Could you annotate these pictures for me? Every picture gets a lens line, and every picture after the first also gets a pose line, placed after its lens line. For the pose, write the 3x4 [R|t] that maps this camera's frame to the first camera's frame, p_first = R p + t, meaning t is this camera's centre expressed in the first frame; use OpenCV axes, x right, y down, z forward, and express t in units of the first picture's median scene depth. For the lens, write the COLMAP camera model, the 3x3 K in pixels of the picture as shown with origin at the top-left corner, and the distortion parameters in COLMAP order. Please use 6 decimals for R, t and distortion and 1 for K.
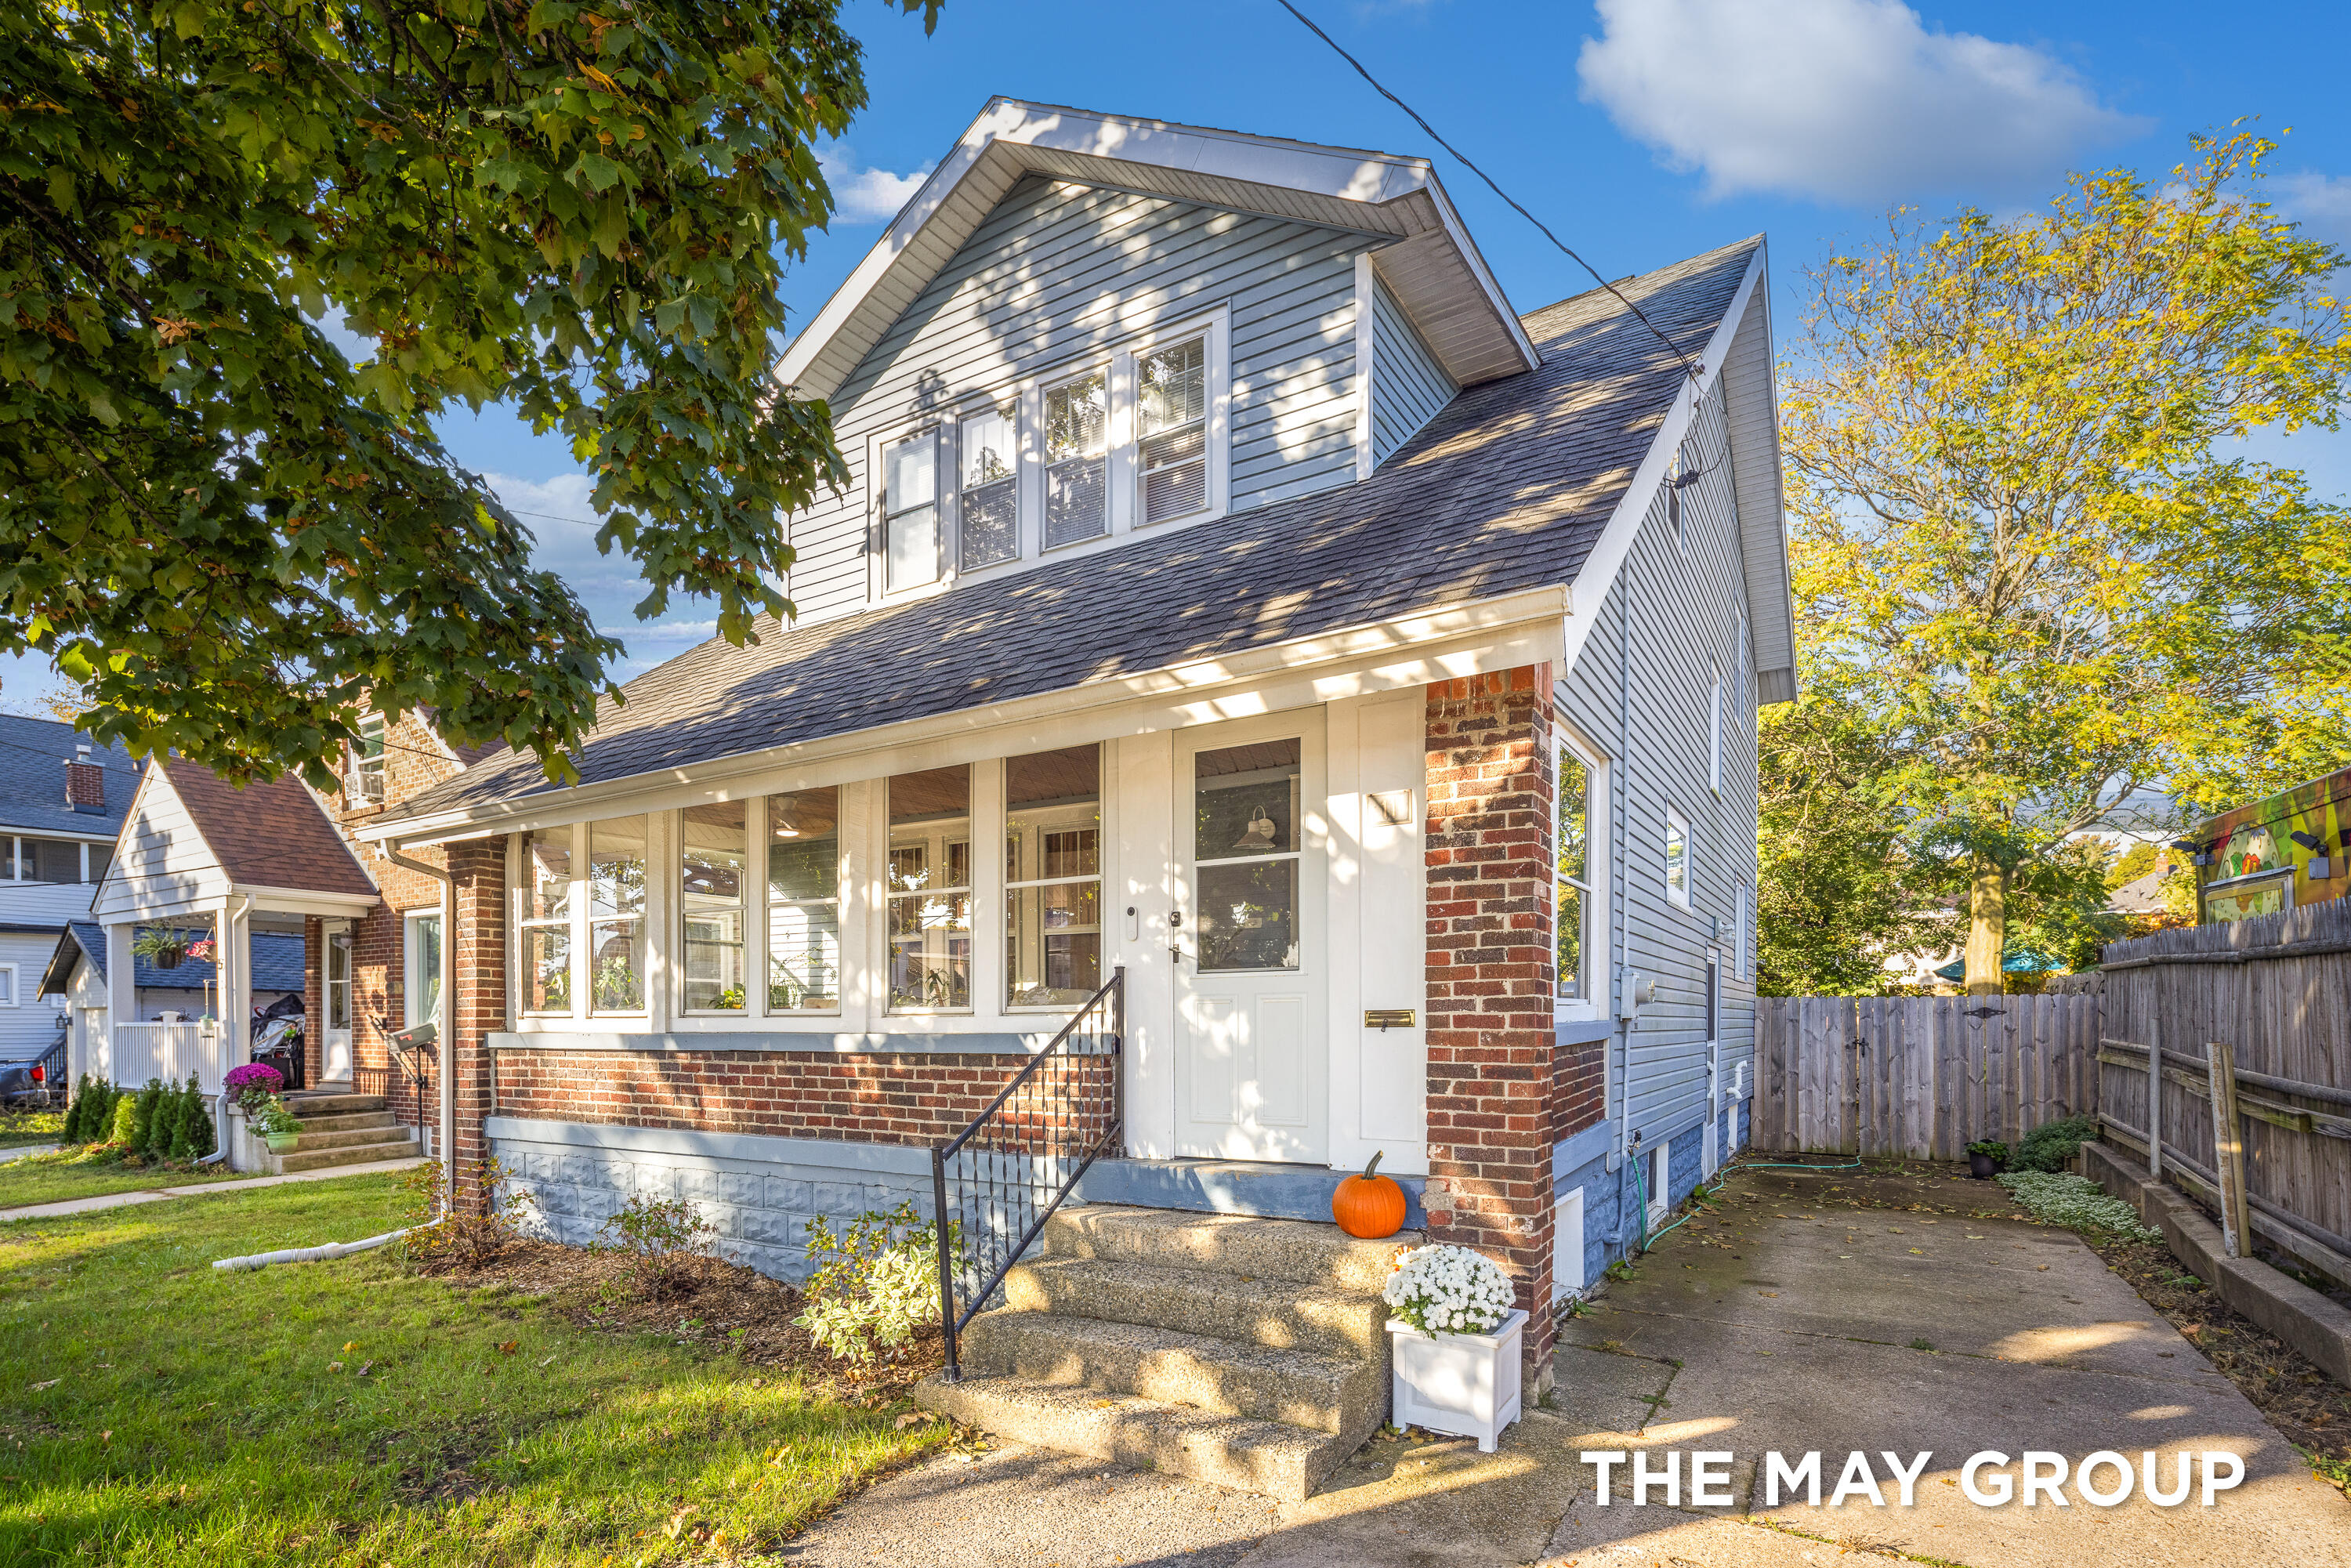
lens RADIAL K [[1151.3, 0, 1182.4], [0, 1151.3, 1012.1], [0, 0, 1]] dist [0.002116, -0.001182]
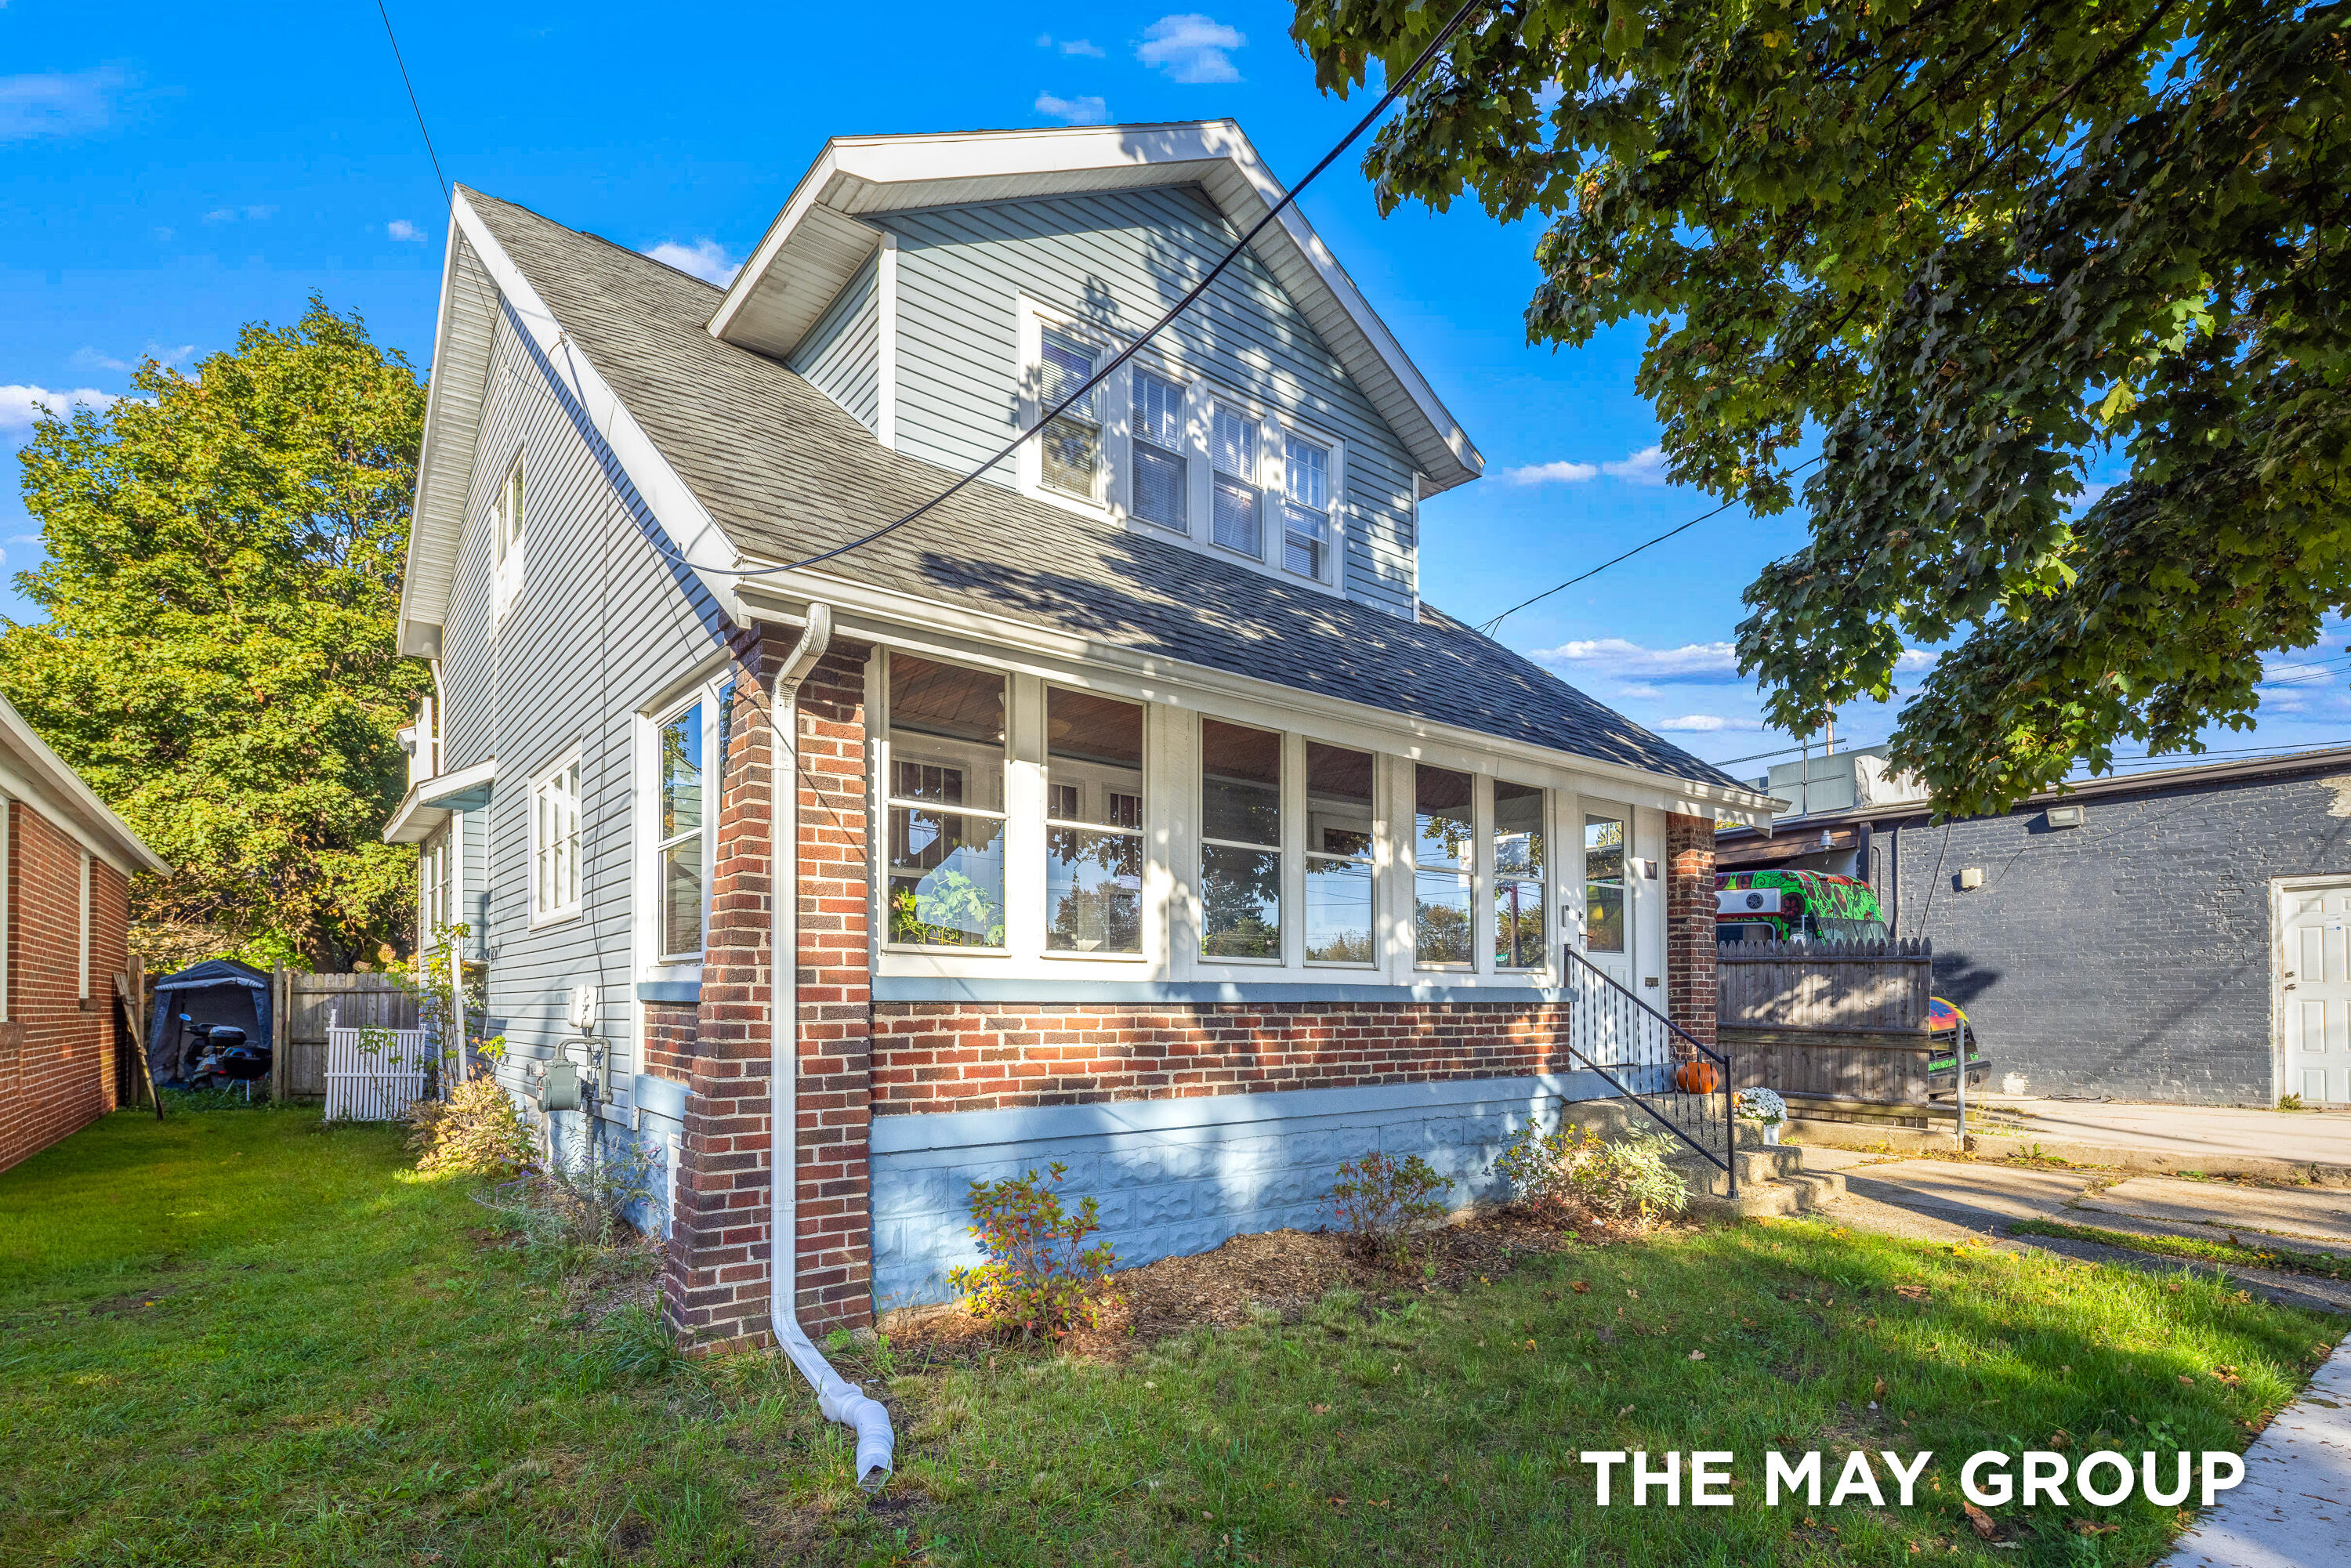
lens RADIAL K [[1151.3, 0, 1168.6], [0, 1151.3, 969.6], [0, 0, 1]] dist [0.002116, -0.001182]
pose [[0.340768, 0.033194, 0.939561, -1.336795], [-0.011339, 0.999449, -0.031197, 0.037749], [-0.940079, -0.000023, 0.340957, 0.793820]]
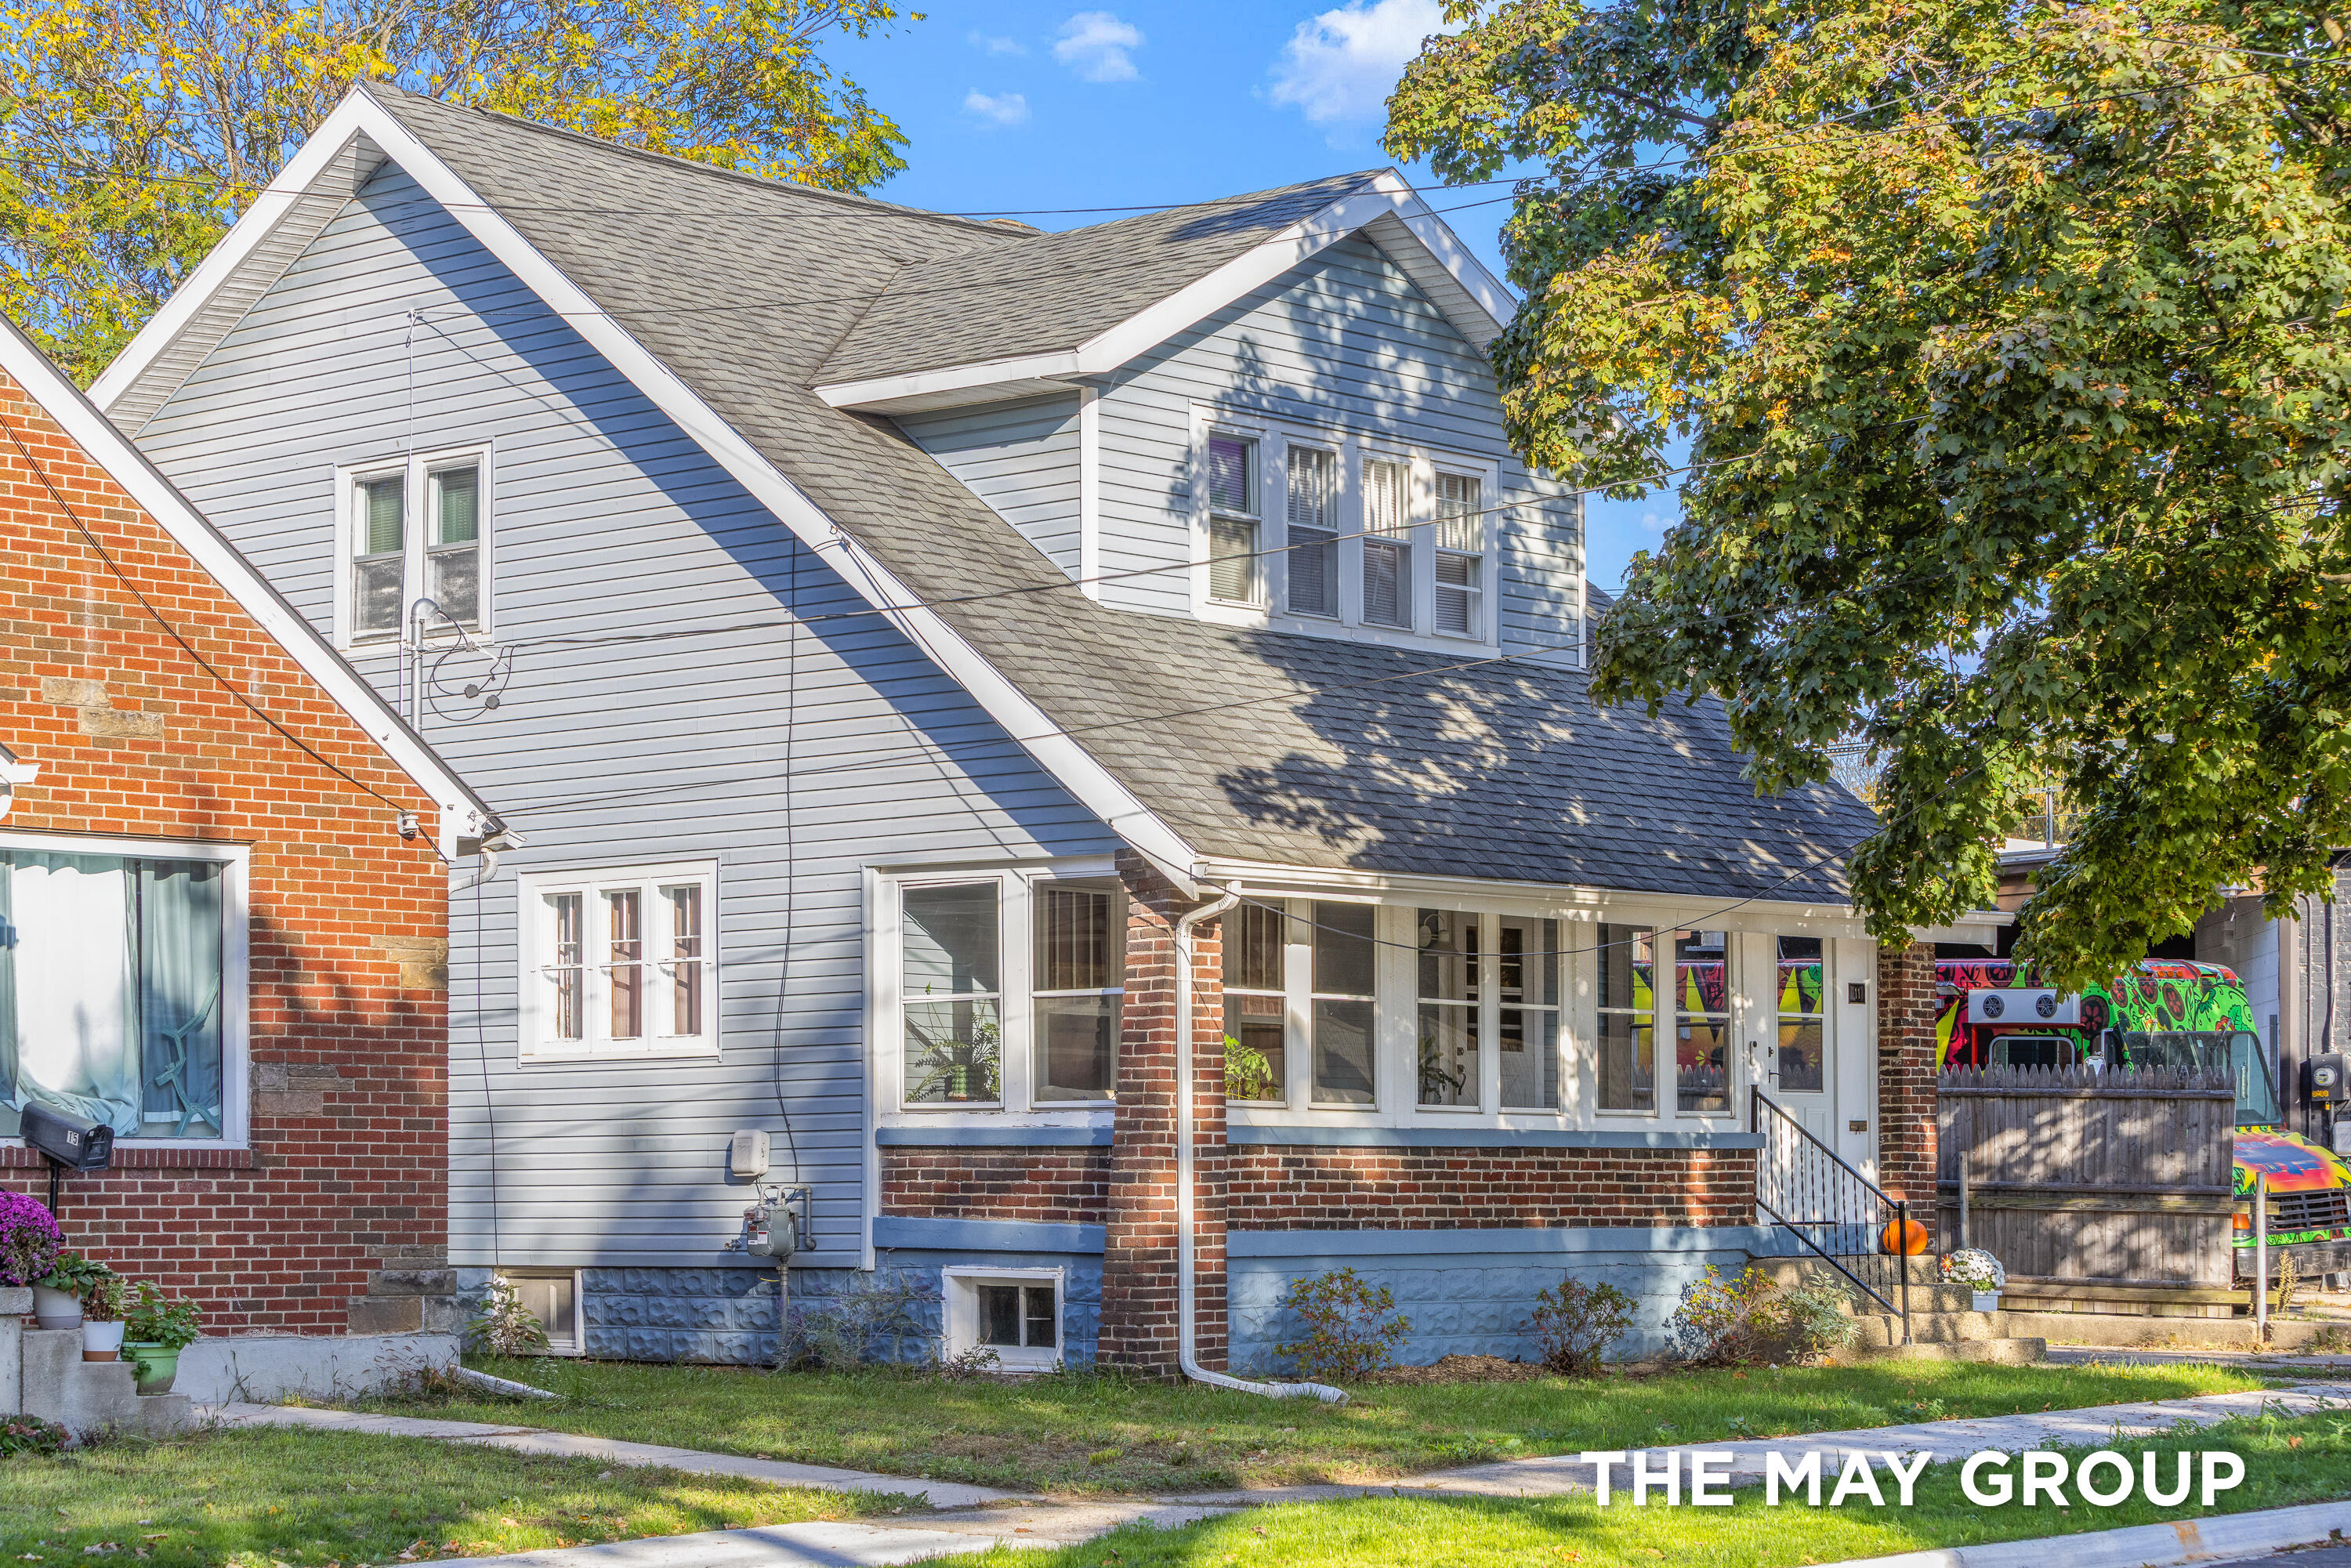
lens RADIAL K [[4715.6, 0, 1180.9], [0, 4715.6, 788.8], [0, 0, 1]] dist [0.011061, 0.000000]
pose [[0.185705, 0.088493, 0.978613, -4.622345], [-0.008413, 0.996043, -0.088473, 0.090668], [-0.982570, 0.008197, 0.185715, 0.508954]]
